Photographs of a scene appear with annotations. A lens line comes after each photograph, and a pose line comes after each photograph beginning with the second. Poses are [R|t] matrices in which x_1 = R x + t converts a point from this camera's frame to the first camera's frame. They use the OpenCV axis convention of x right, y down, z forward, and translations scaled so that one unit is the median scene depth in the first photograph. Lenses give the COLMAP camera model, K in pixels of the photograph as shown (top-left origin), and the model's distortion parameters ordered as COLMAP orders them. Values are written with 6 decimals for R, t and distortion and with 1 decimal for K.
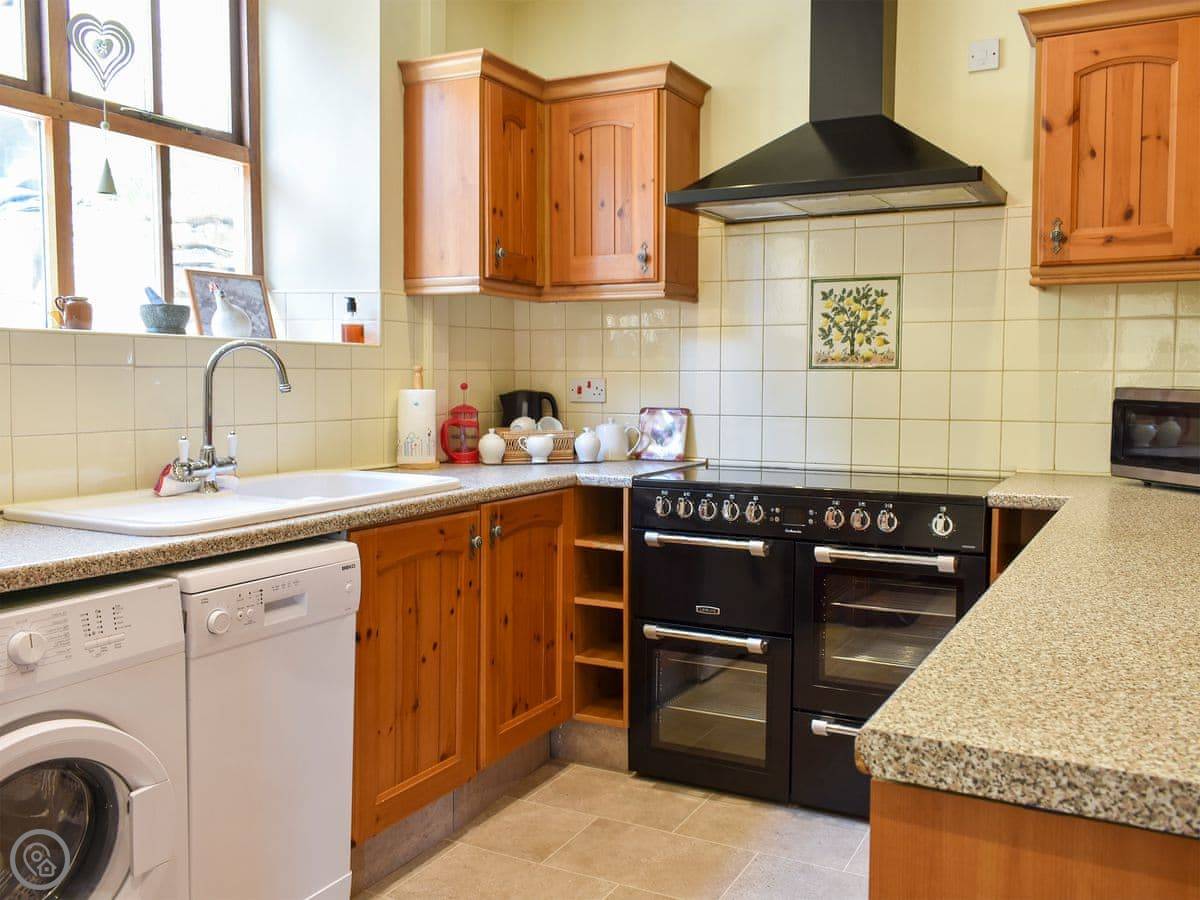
lens RADIAL K [[1049.3, 0, 600.0], [0, 1049.3, 450.0], [0, 0, 1]] dist [-0.013612, -0.014013]
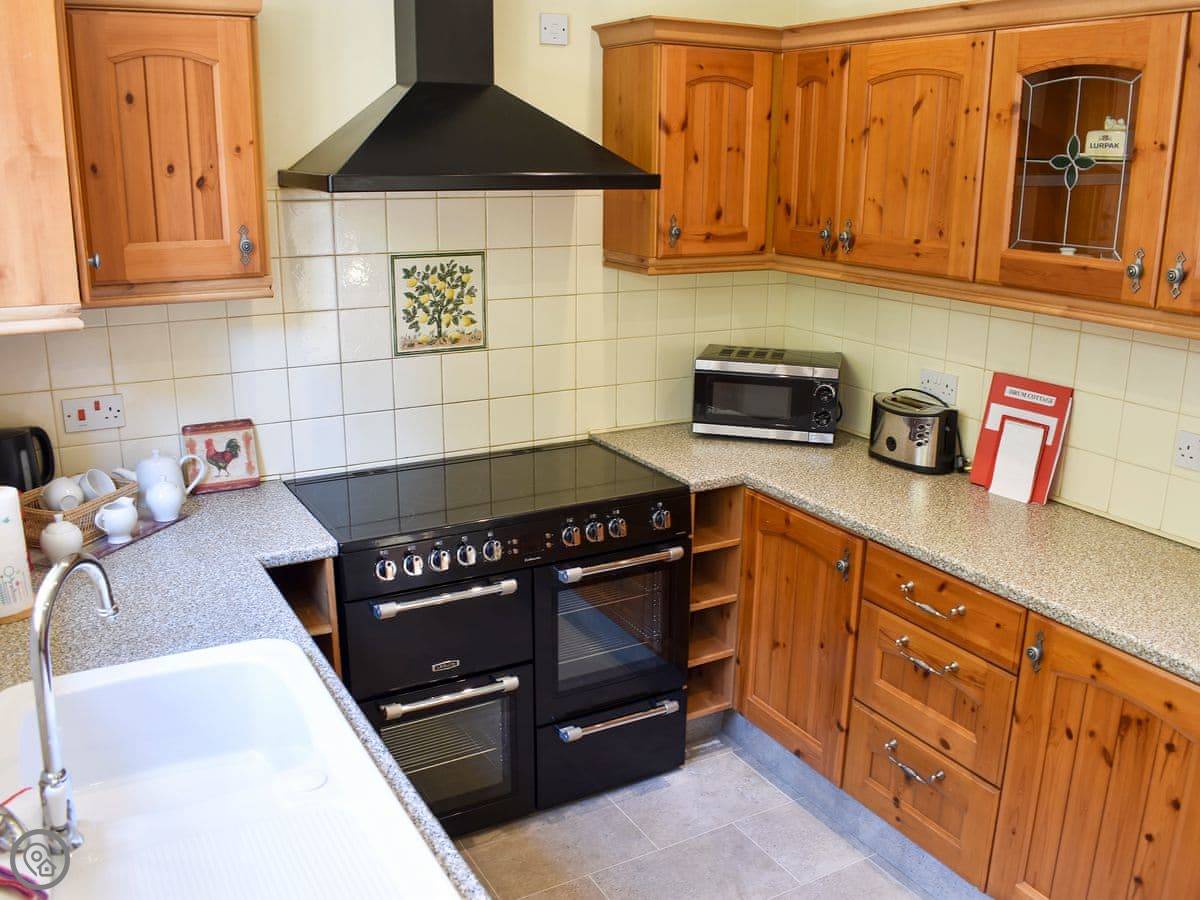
lens RADIAL K [[1063.1, 0, 600.0], [0, 1063.1, 450.0], [0, 0, 1]] dist [-0.113778, 0.002894]
pose [[0.531529, -0.222012, 0.817427, -0.466730], [0.051981, 0.971770, 0.230131, -0.201690], [-0.845444, -0.079830, 0.528064, 0.385595]]
